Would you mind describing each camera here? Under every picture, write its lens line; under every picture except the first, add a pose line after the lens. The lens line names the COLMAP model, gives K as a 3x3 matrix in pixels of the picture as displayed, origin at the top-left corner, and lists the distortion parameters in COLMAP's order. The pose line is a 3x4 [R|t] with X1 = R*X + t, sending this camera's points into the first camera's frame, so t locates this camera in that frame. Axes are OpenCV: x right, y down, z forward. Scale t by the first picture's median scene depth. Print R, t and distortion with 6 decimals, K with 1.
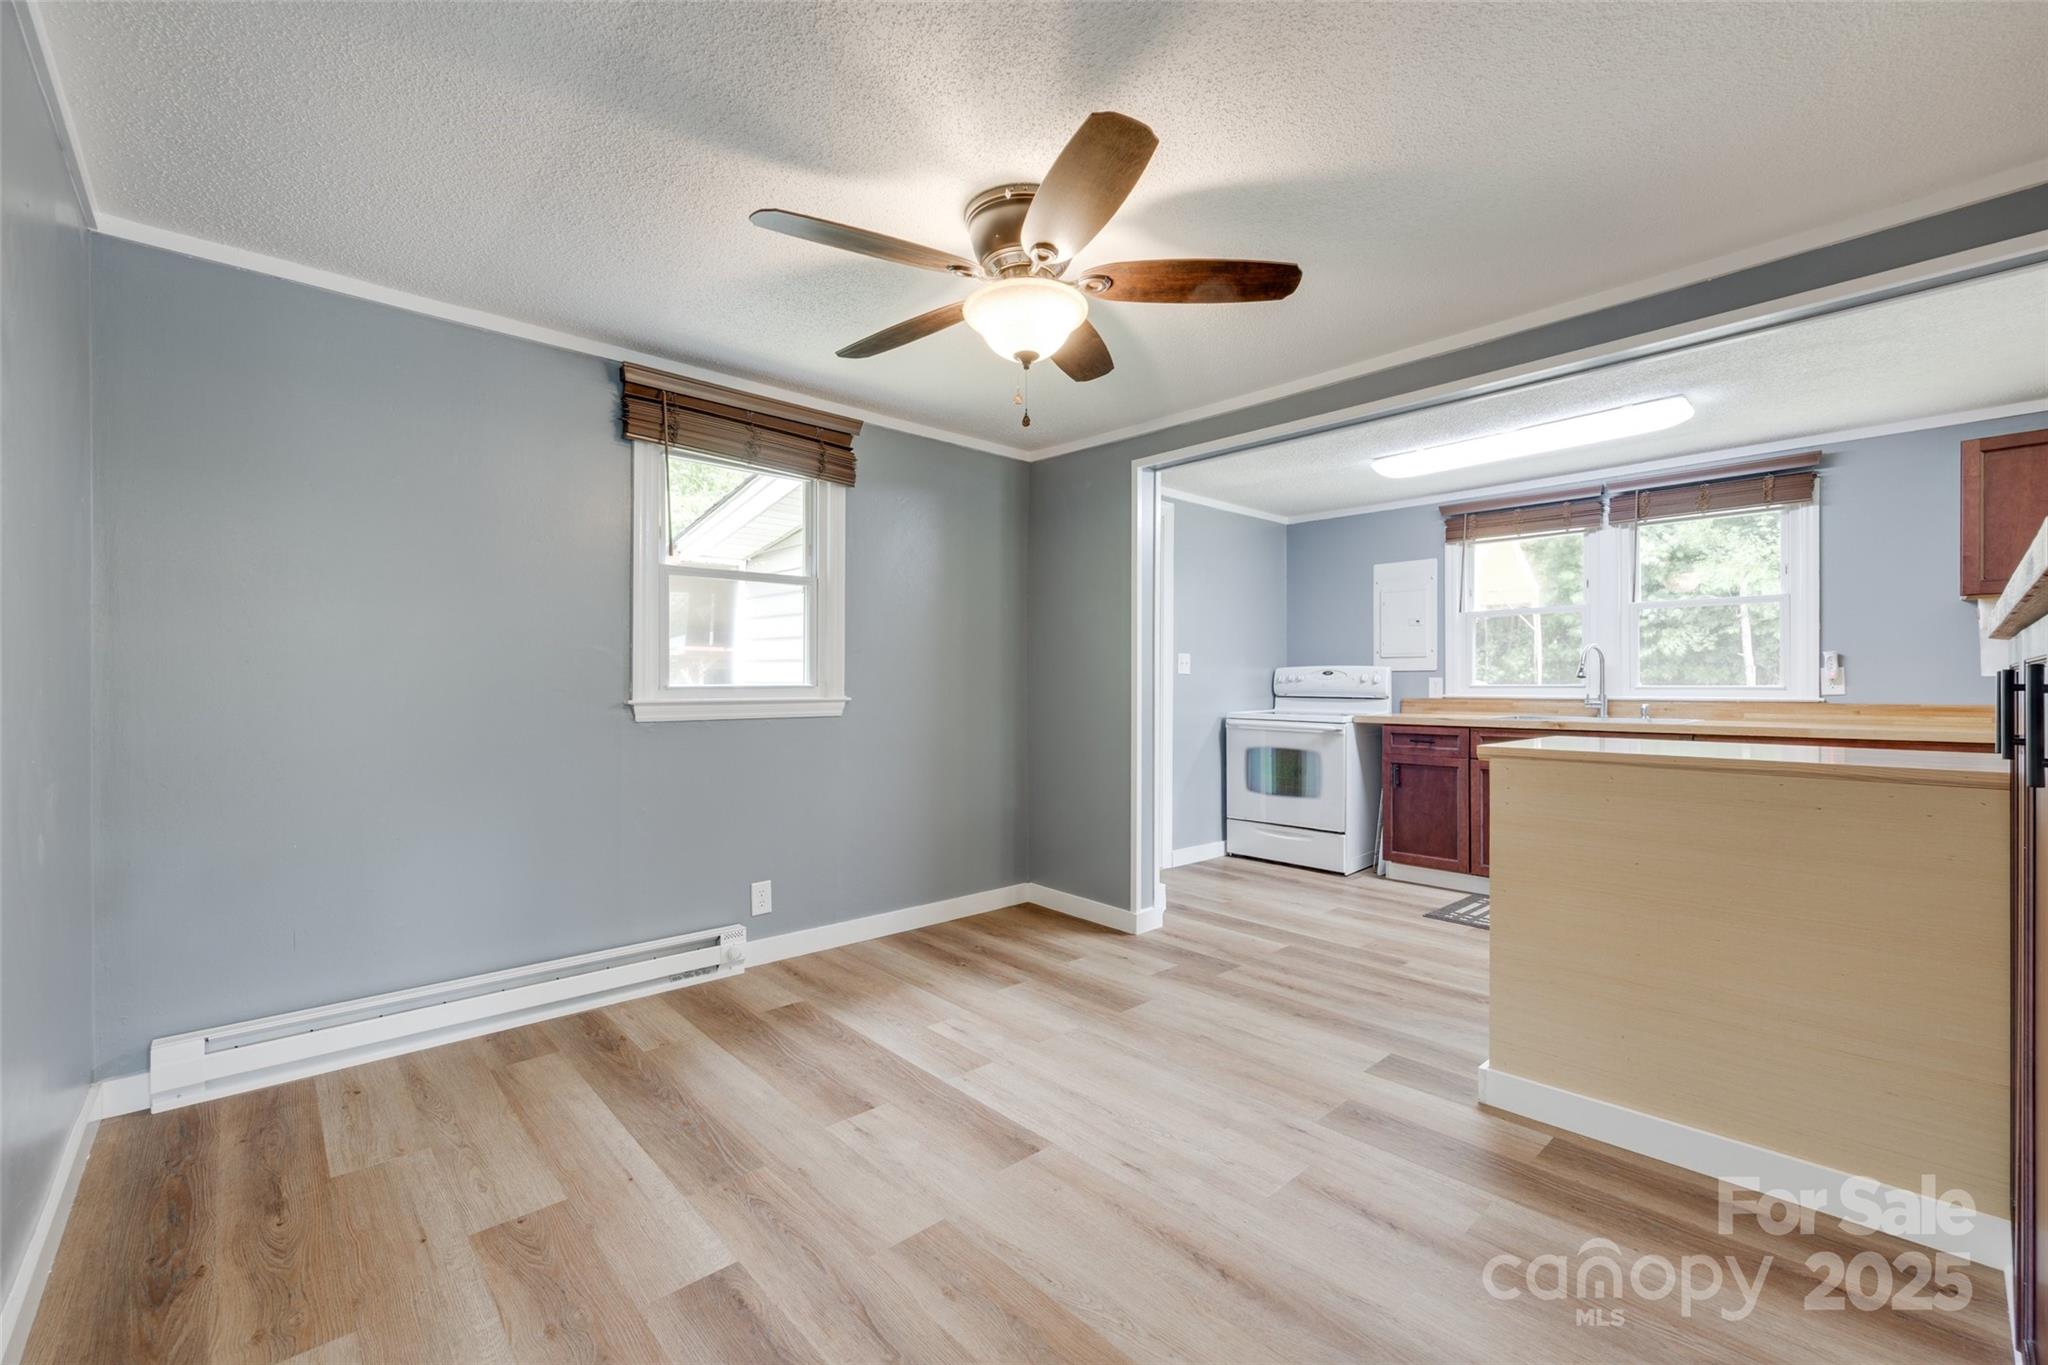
lens RADIAL K [[848.0, 0, 1036.6], [0, 848.0, 687.9], [0, 0, 1]] dist [-0.002425, -0.000091]
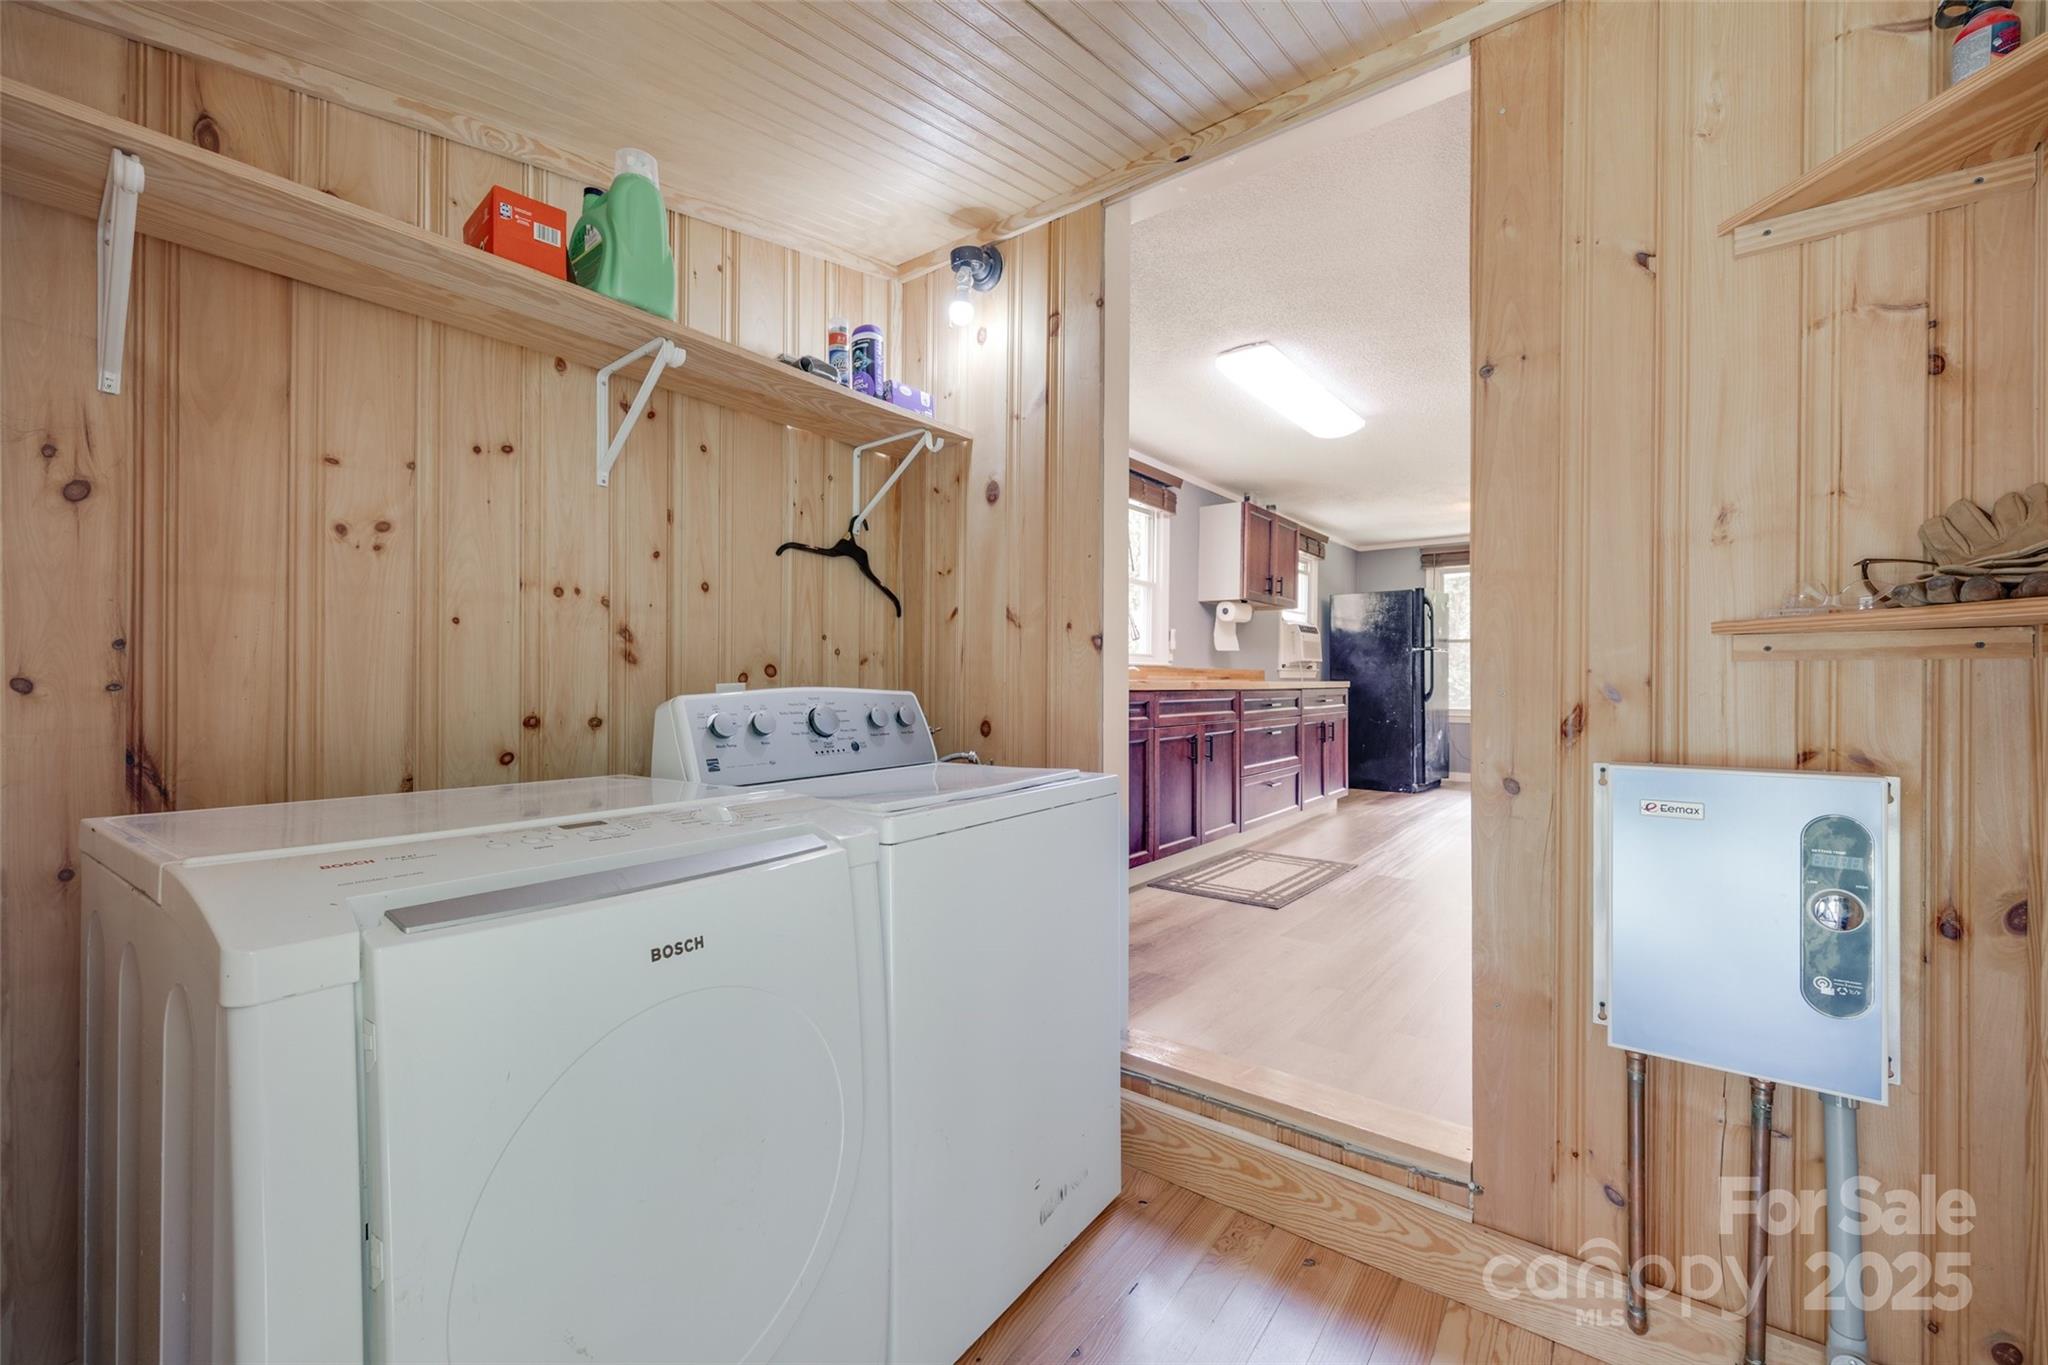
lens RADIAL K [[835.4, 0, 1029.2], [0, 835.4, 691.1], [0, 0, 1]] dist [-0.000820, 0.000159]
pose [[-0.153395, -0.006530, 0.988143, -0.355050], [0.002450, 0.999973, 0.006988, 0.047247], [-0.988162, 0.003493, -0.153375, 1.484884]]
